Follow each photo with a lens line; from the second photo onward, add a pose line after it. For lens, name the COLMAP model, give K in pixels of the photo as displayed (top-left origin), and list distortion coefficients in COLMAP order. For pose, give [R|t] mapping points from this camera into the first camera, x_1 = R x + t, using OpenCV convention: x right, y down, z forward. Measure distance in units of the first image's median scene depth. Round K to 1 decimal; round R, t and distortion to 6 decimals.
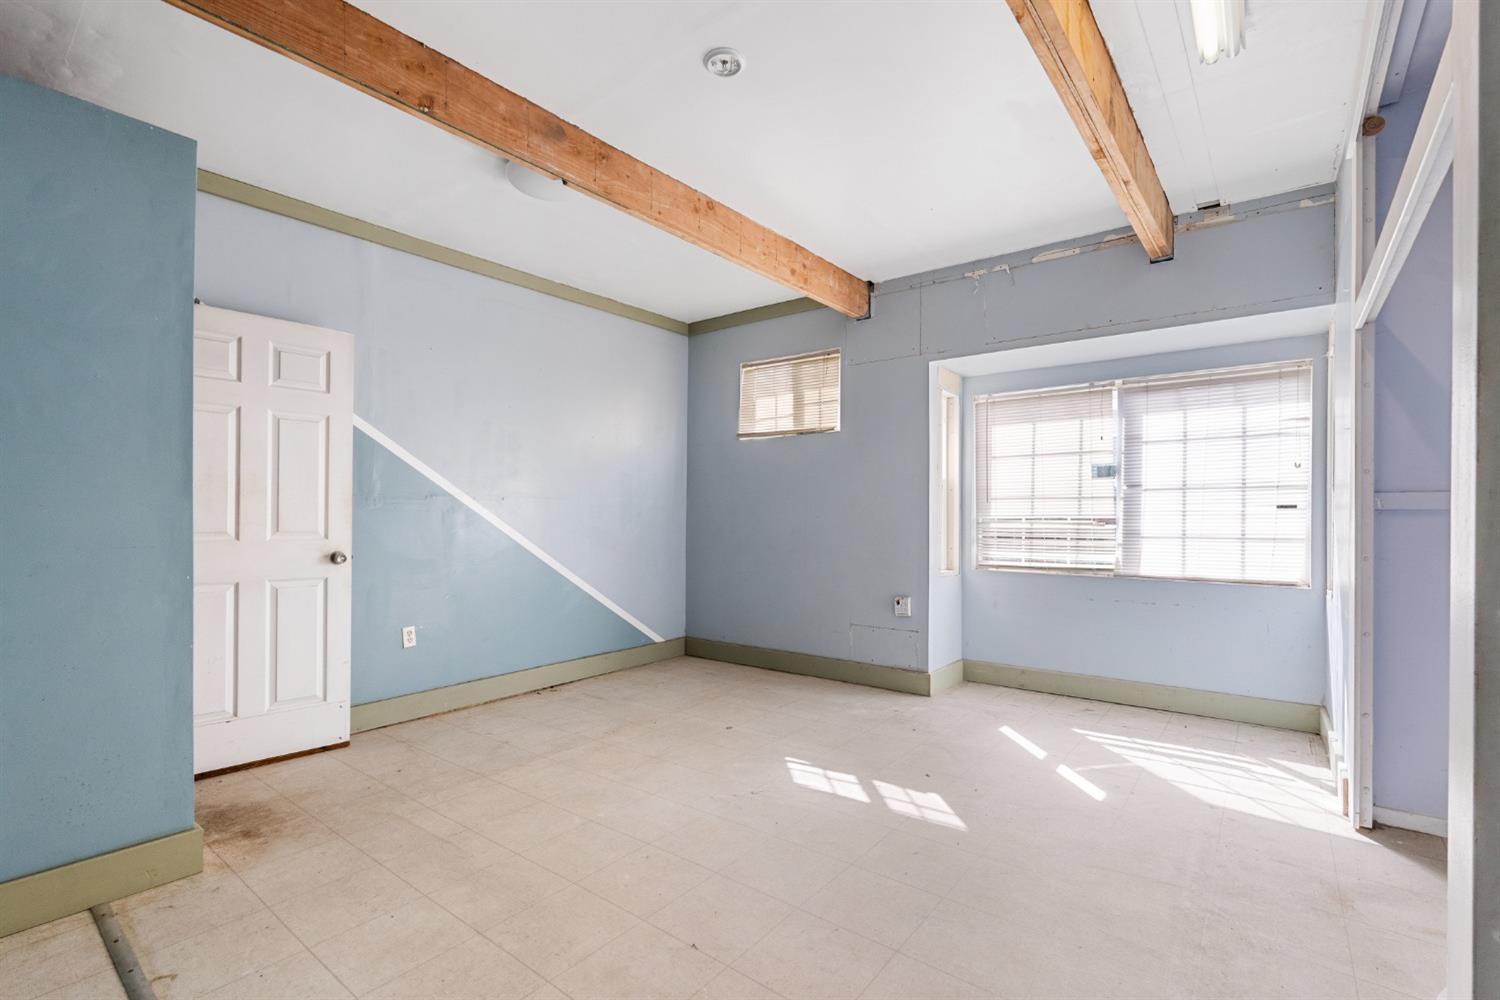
lens RADIAL K [[669.3, 0, 752.1], [0, 669.3, 510.9], [0, 0, 1]] dist [-0.003783, 0.000452]
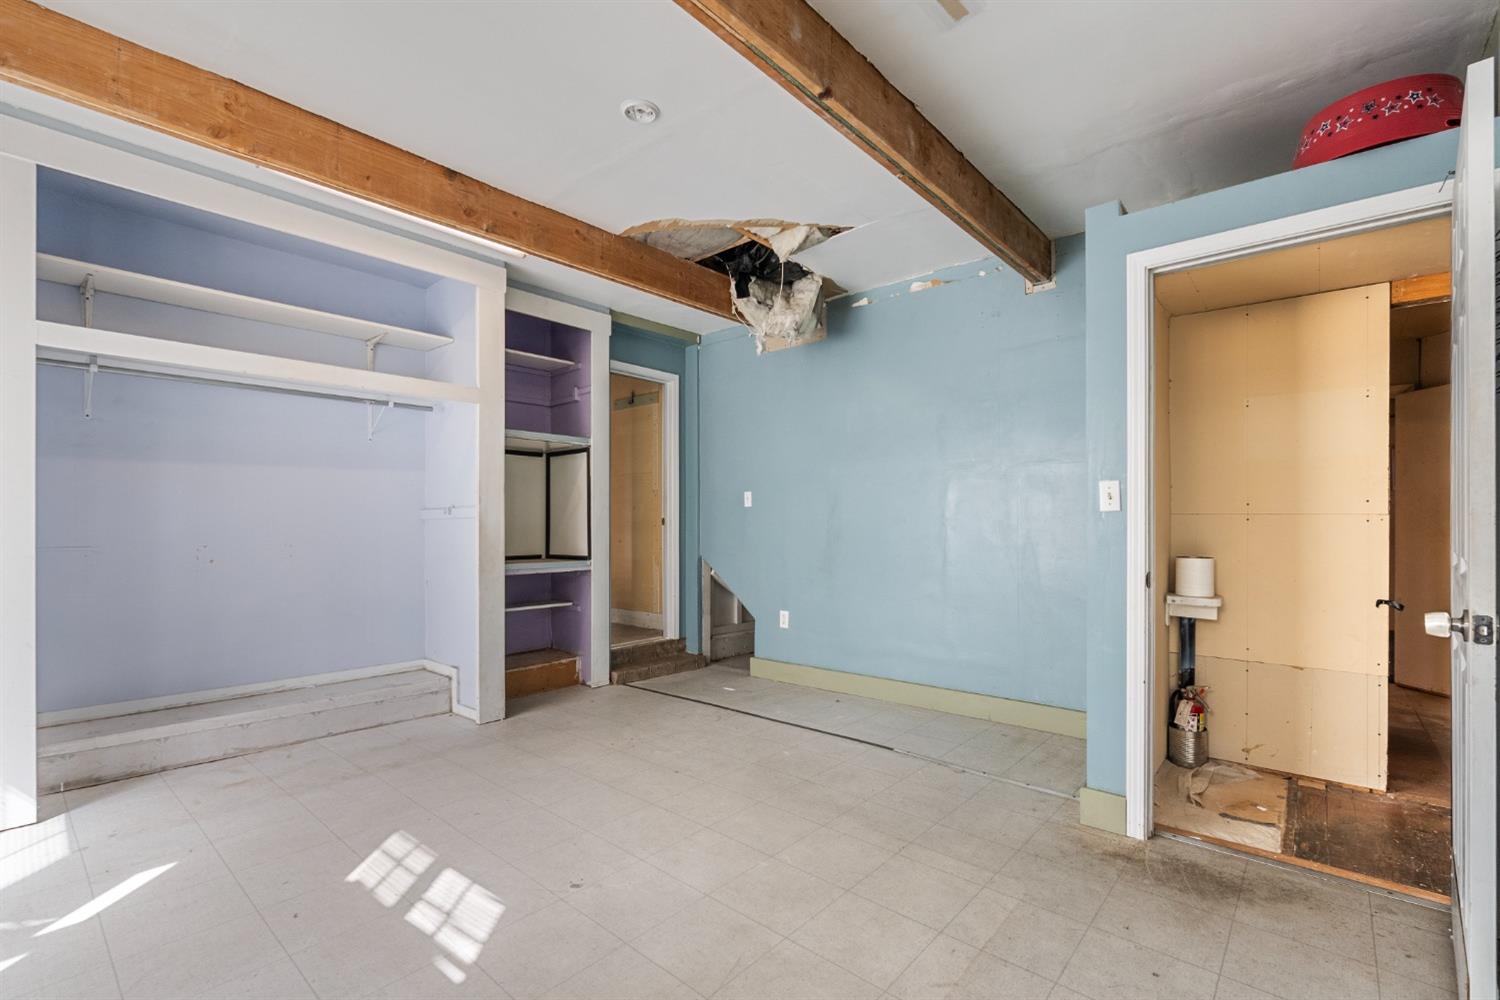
lens RADIAL K [[669.3, 0, 749.3], [0, 669.3, 514.2], [0, 0, 1]] dist [-0.003783, 0.000452]
pose [[-0.998473, -0.001252, 0.055225, -0.242701], [-0.002352, 0.999800, -0.019843, 0.011306], [-0.055189, -0.019943, -0.998277, 1.800126]]
